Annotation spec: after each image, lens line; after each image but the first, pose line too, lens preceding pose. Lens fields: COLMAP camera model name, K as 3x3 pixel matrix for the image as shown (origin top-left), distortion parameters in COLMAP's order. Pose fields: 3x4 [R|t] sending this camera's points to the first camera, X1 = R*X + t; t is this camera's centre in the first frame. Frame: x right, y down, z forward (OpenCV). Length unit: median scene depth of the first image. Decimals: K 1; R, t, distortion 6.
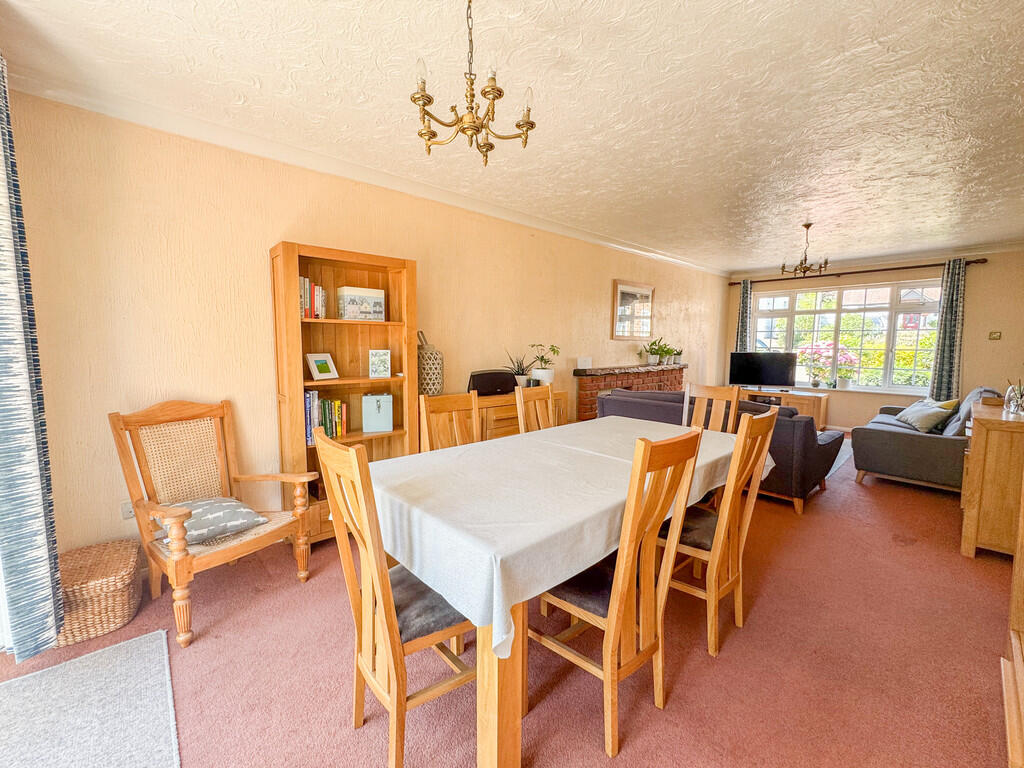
lens RADIAL K [[420.5, 0, 511.0], [0, 420.5, 383.8], [0, 0, 1]] dist [-0.004228, -0.000236]
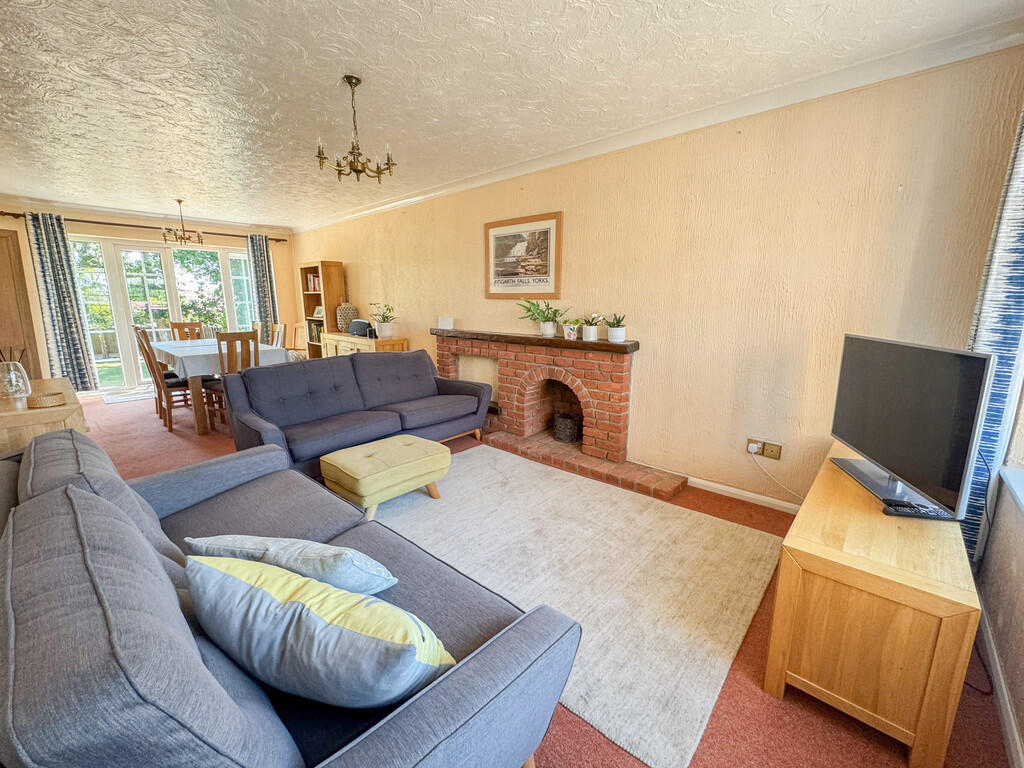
lens RADIAL K [[420.5, 0, 511.3], [0, 420.5, 382.7], [0, 0, 1]] dist [-0.004228, -0.000236]
pose [[0.097478, 0.184158, -0.978051, 0.952285], [-0.101228, 0.979469, 0.174336, -0.080695], [0.990076, 0.082012, 0.114118, 0.843901]]
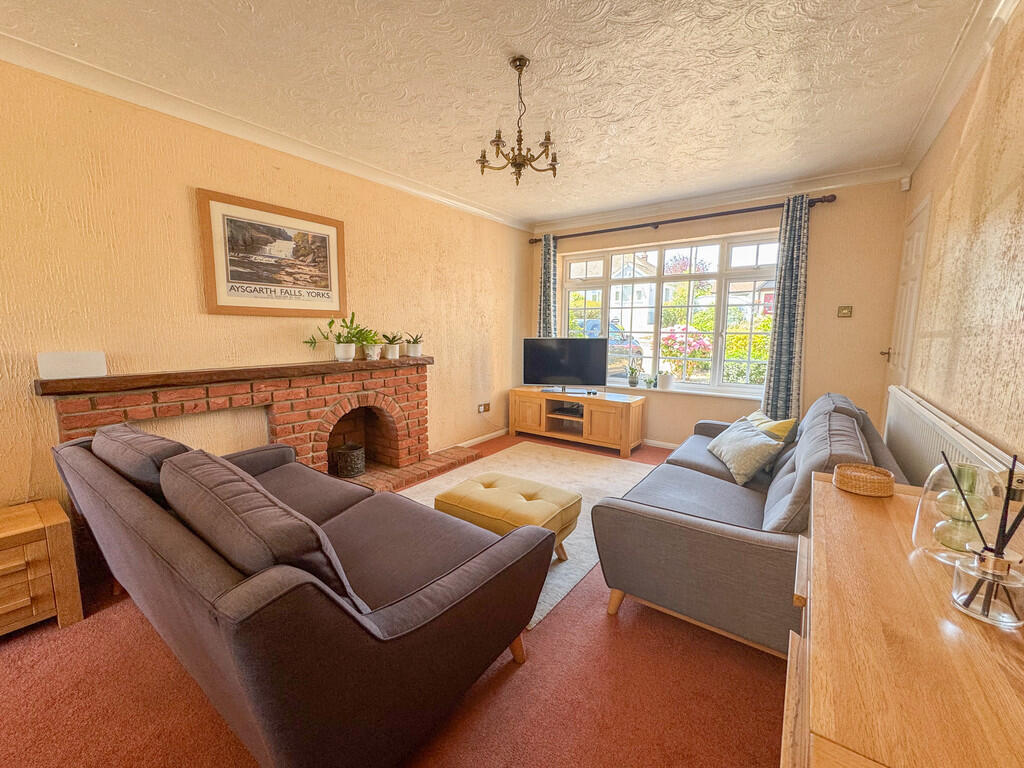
lens RADIAL K [[420.5, 0, 510.6], [0, 420.5, 383.8], [0, 0, 1]] dist [-0.004228, -0.000236]
pose [[0.979477, -0.026913, 0.199750, 0.427431], [0.020370, 0.999189, 0.034737, -0.028543], [-0.200523, -0.029955, 0.979231, 0.384722]]
